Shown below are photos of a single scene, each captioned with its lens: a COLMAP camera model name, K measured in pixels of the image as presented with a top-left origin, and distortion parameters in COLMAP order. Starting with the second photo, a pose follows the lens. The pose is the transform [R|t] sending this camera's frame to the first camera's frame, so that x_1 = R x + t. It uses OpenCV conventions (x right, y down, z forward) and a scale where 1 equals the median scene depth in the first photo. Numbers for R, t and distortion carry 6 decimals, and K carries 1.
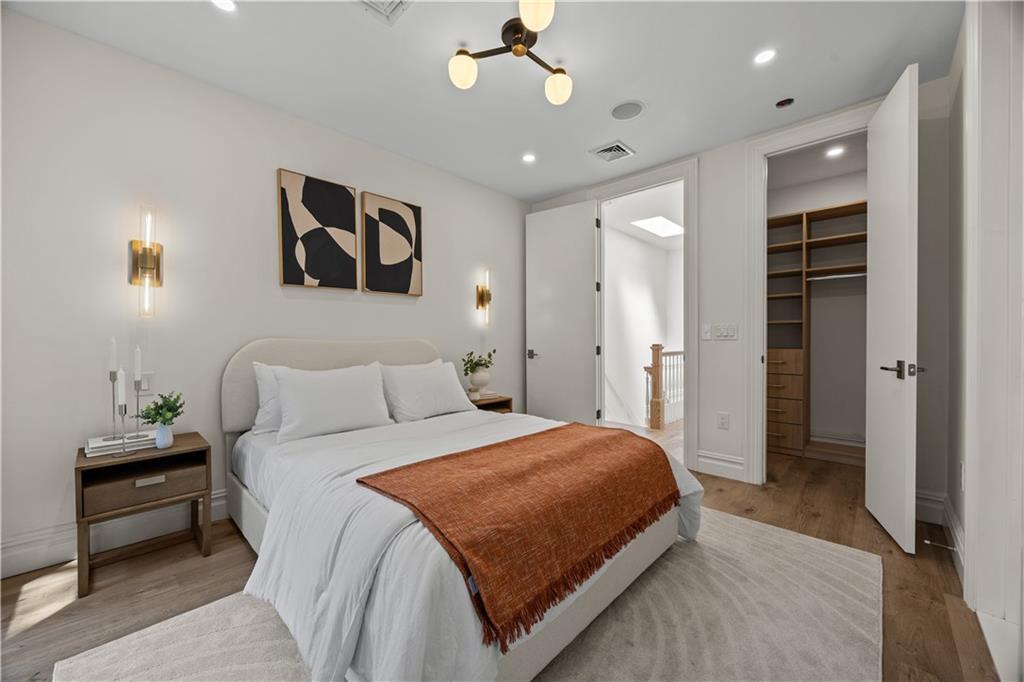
lens RADIAL K [[388.8, 0, 512.0], [0, 388.8, 341.0], [0, 0, 1]] dist [-0.000534, -0.000012]
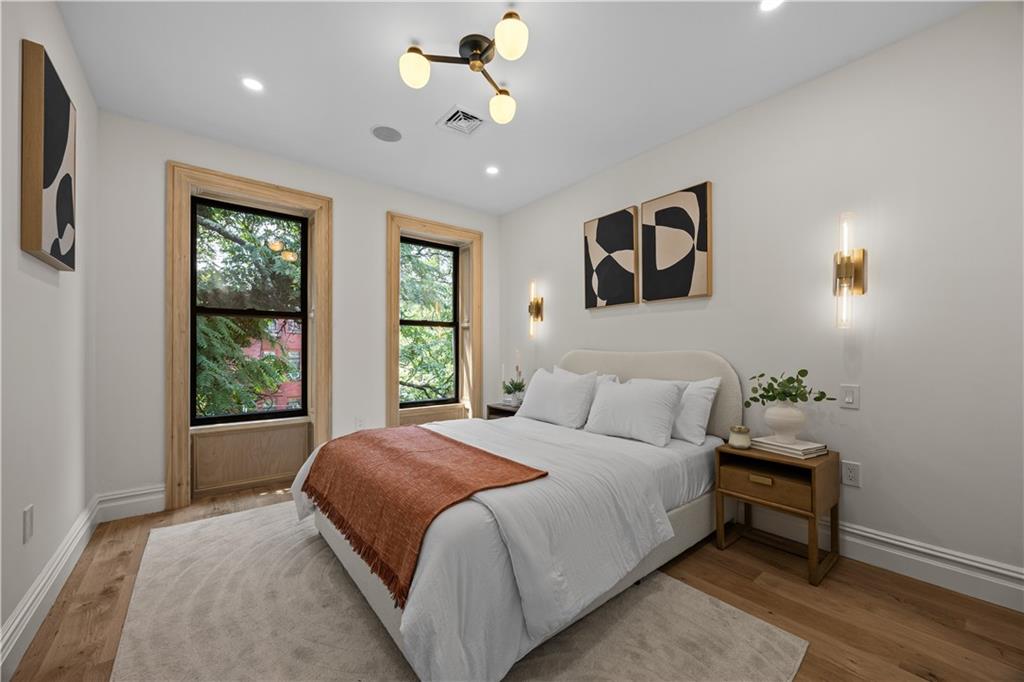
lens RADIAL K [[388.8, 0, 512.0], [0, 388.8, 341.0], [0, 0, 1]] dist [-0.000534, -0.000012]
pose [[-0.131079, -0.012926, -0.991288, 0.681631], [0.000084, 0.999915, -0.013050, -0.015927], [0.991372, -0.001794, -0.131066, 0.821969]]
